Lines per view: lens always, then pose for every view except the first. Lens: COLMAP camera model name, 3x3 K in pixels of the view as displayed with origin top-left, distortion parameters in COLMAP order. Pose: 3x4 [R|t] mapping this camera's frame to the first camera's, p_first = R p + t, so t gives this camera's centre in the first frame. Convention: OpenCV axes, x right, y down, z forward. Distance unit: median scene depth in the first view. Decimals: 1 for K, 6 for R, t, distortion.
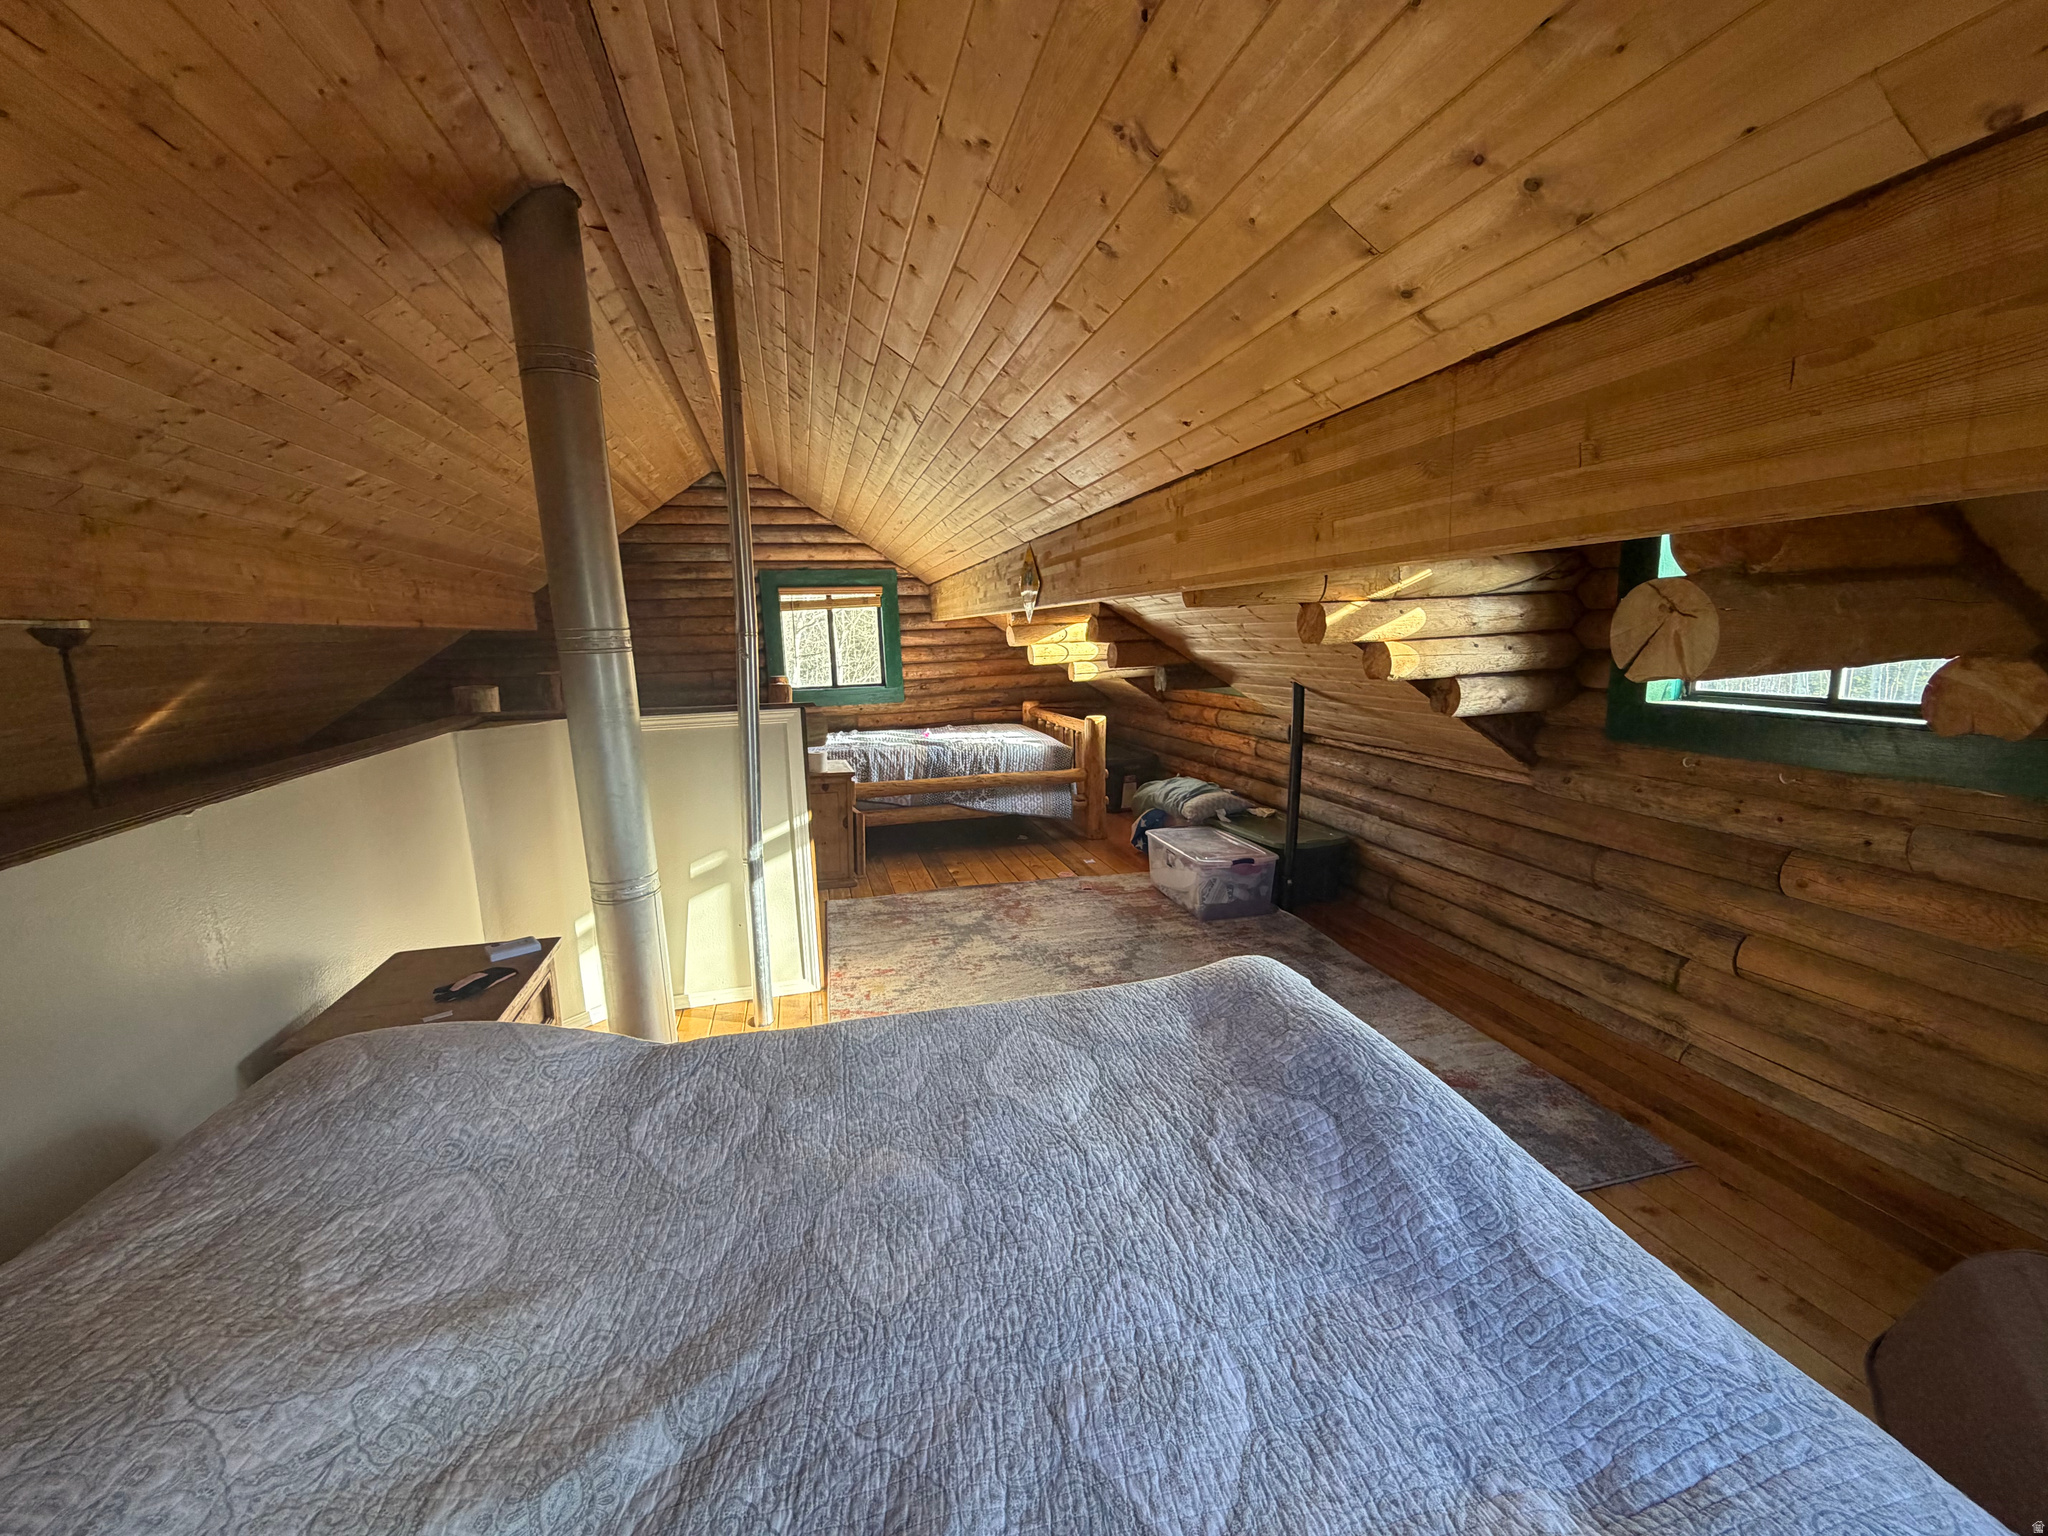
lens RADIAL K [[812.0, 0, 1018.6], [0, 812.0, 768.8], [0, 0, 1]] dist [-0.002799, 0.000466]
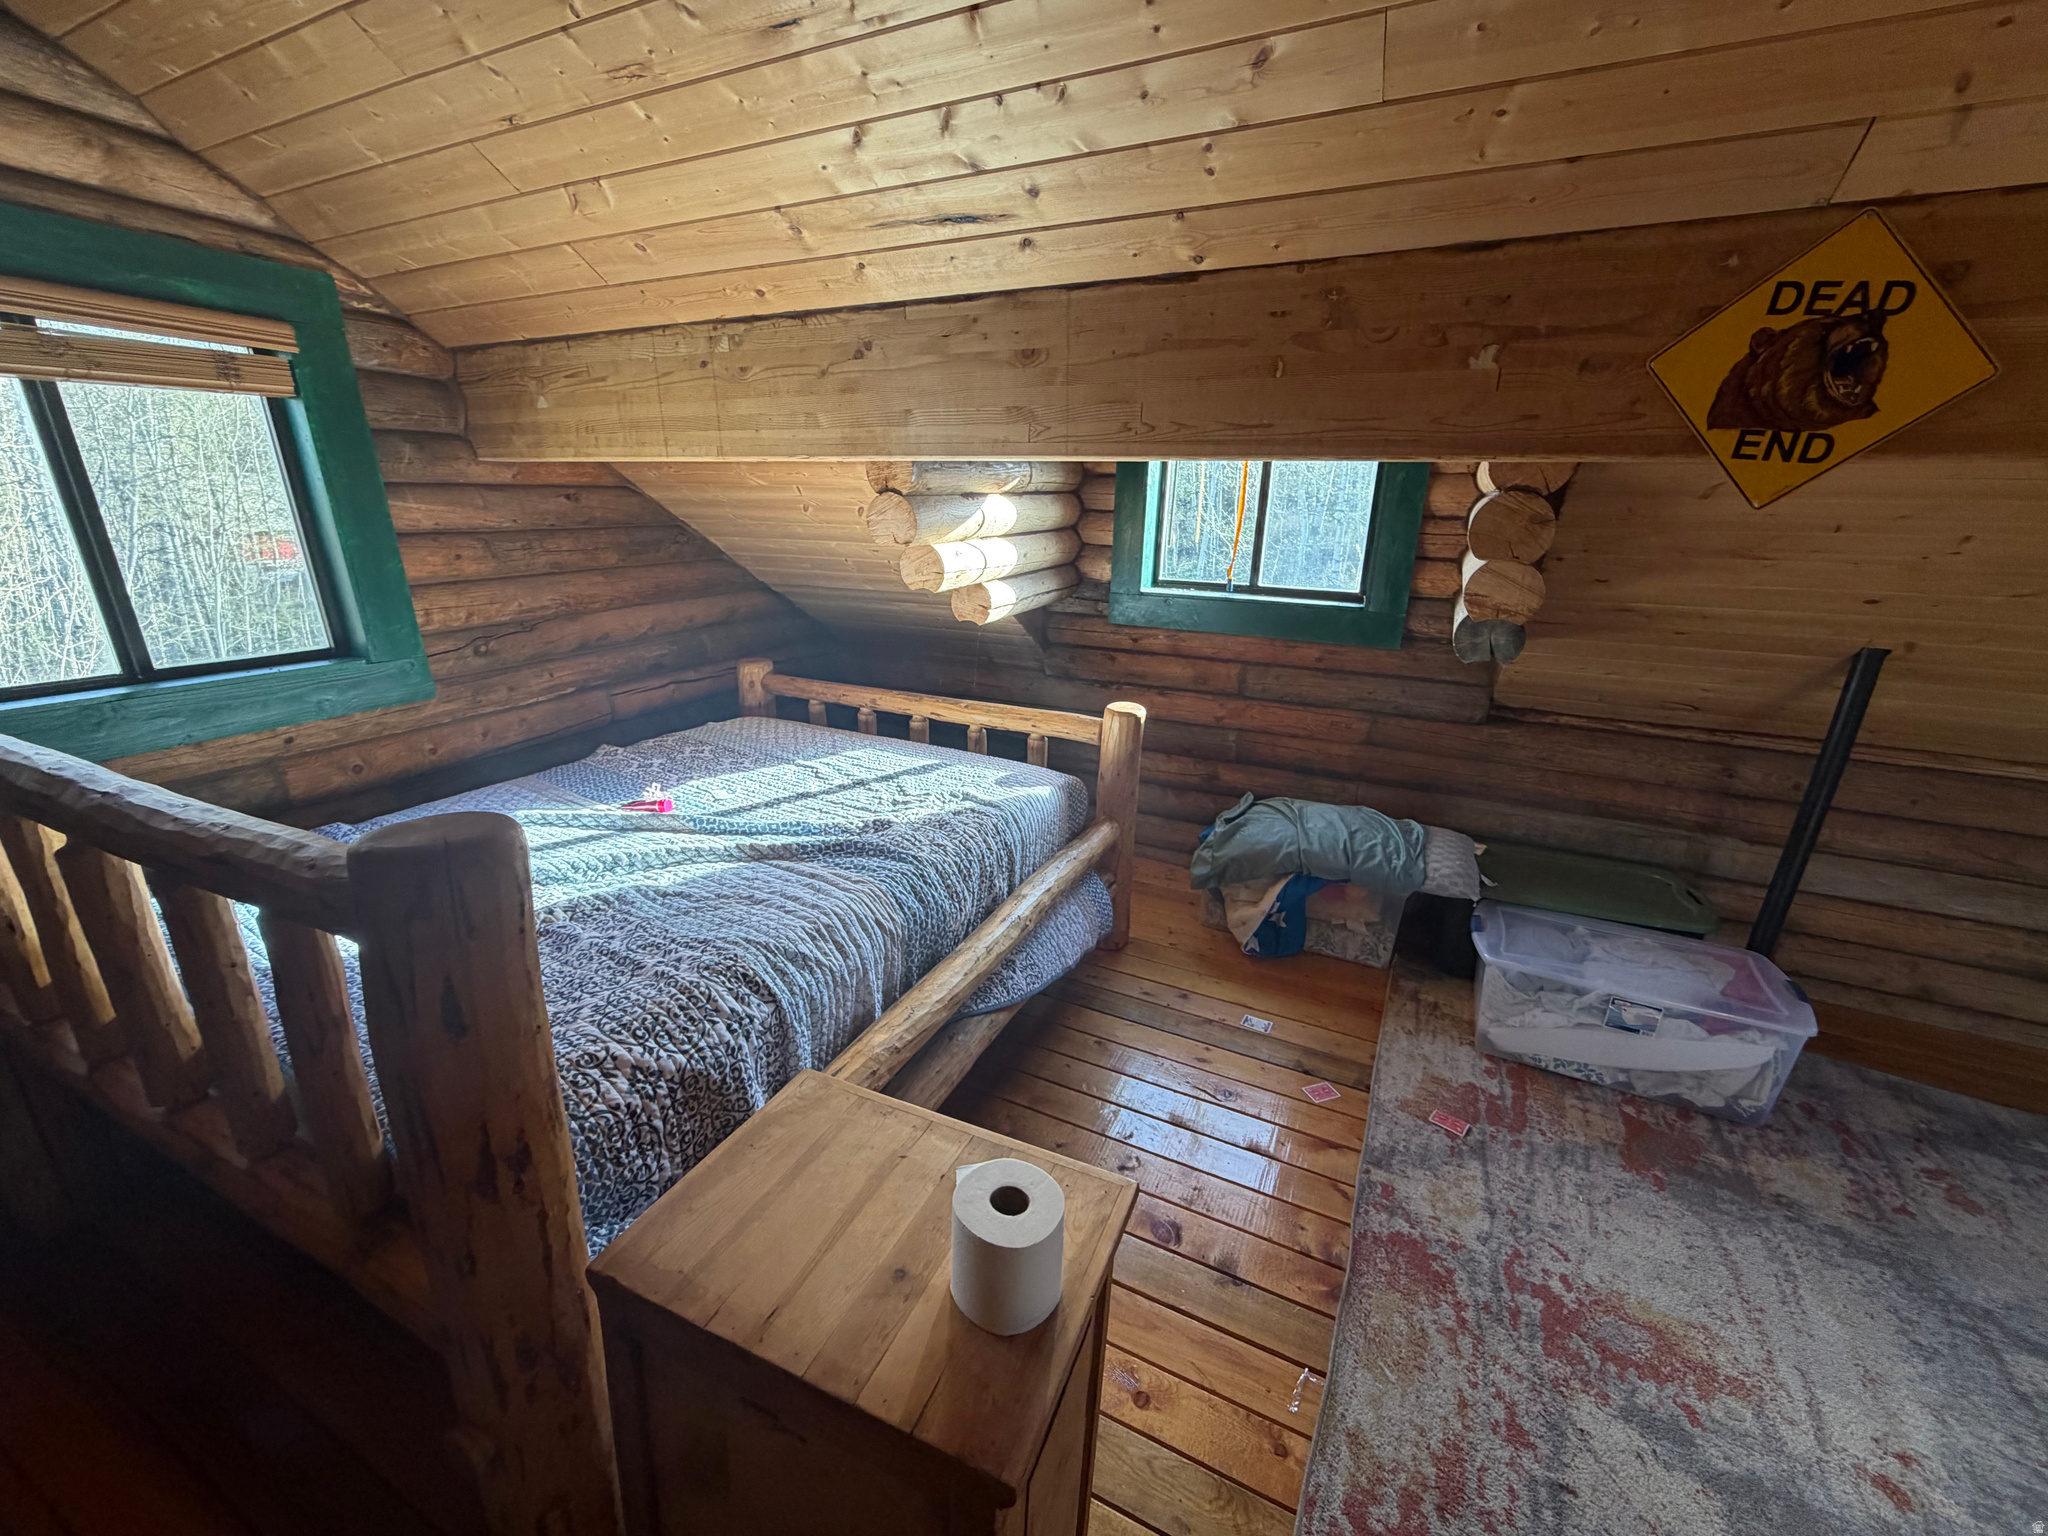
lens RADIAL K [[812.0, 0, 1018.7], [0, 812.0, 766.4], [0, 0, 1]] dist [-0.002799, 0.000466]
pose [[0.660619, -0.189902, 0.726305, -0.232891], [0.082621, 0.979991, 0.181083, -0.095085], [-0.746161, -0.059619, 0.663091, 0.579403]]
